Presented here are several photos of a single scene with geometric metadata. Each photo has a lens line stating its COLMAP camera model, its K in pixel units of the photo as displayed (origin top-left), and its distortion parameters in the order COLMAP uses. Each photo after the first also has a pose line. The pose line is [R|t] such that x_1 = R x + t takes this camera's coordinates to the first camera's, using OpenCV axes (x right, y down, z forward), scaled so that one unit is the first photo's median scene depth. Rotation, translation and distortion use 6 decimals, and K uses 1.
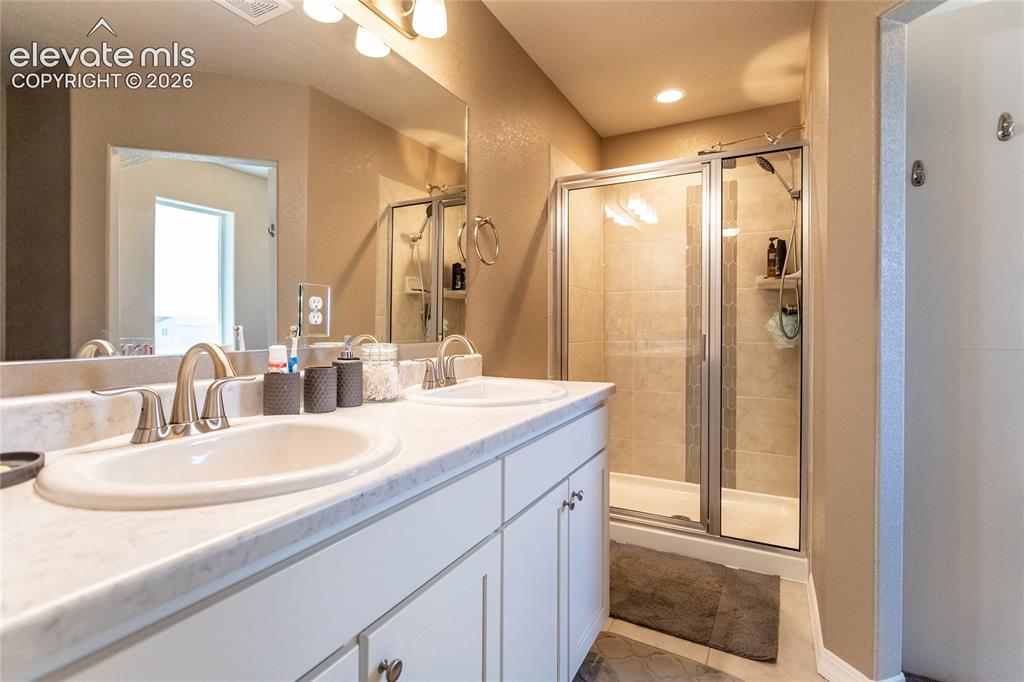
lens RADIAL K [[491.9, 0, 508.8], [0, 491.9, 331.0], [0, 0, 1]] dist [-0.019194, 0.017328]
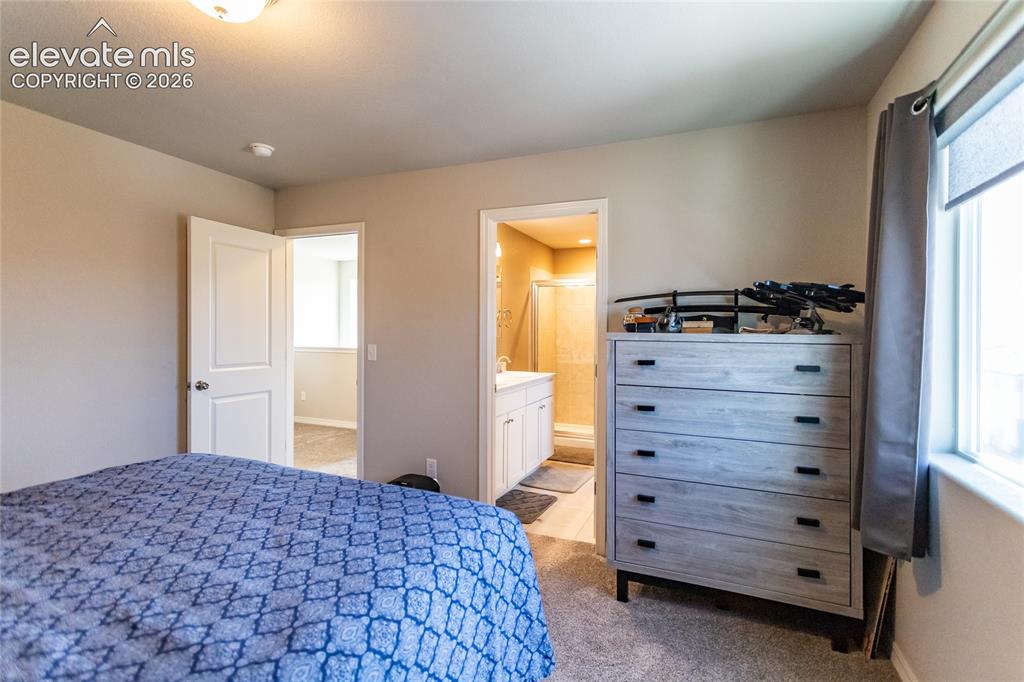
lens RADIAL K [[491.9, 0, 508.8], [0, 491.9, 331.0], [0, 0, 1]] dist [-0.019194, 0.017328]
pose [[0.996265, 0.012365, 0.085454, -0.176008], [-0.010604, 0.999723, -0.021032, -0.036304], [-0.085690, 0.020047, 0.996120, -1.044408]]
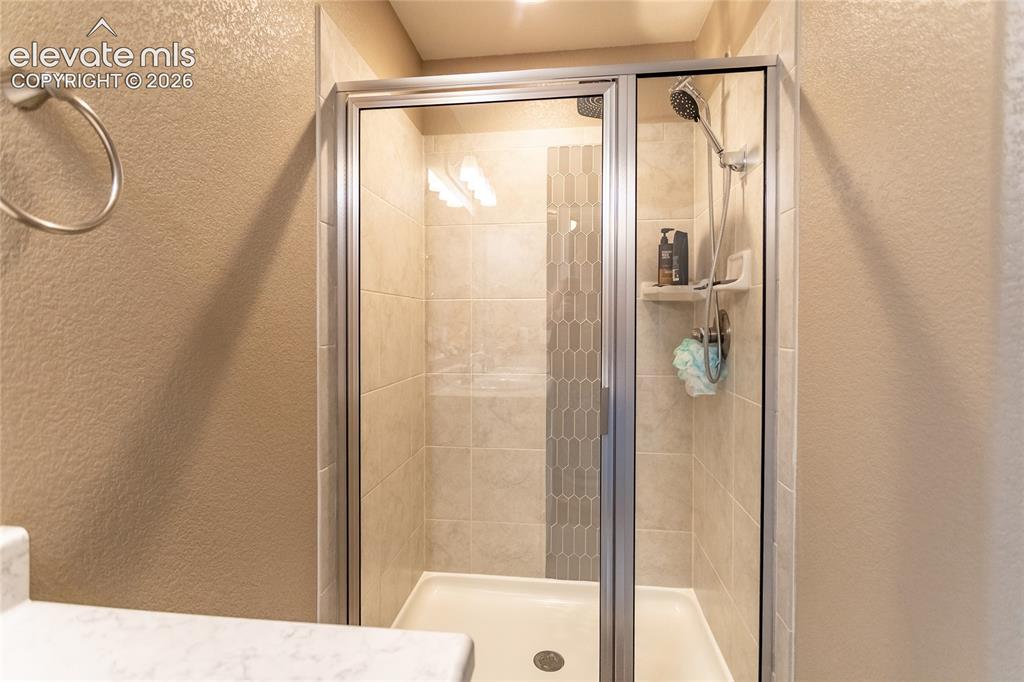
lens RADIAL K [[491.9, 0, 508.8], [0, 491.9, 331.0], [0, 0, 1]] dist [-0.019194, 0.017328]
pose [[0.935550, -0.005820, 0.353147, 0.076192], [0.001476, 0.999920, 0.012569, -0.051386], [-0.353192, -0.011237, 0.935484, 0.408643]]
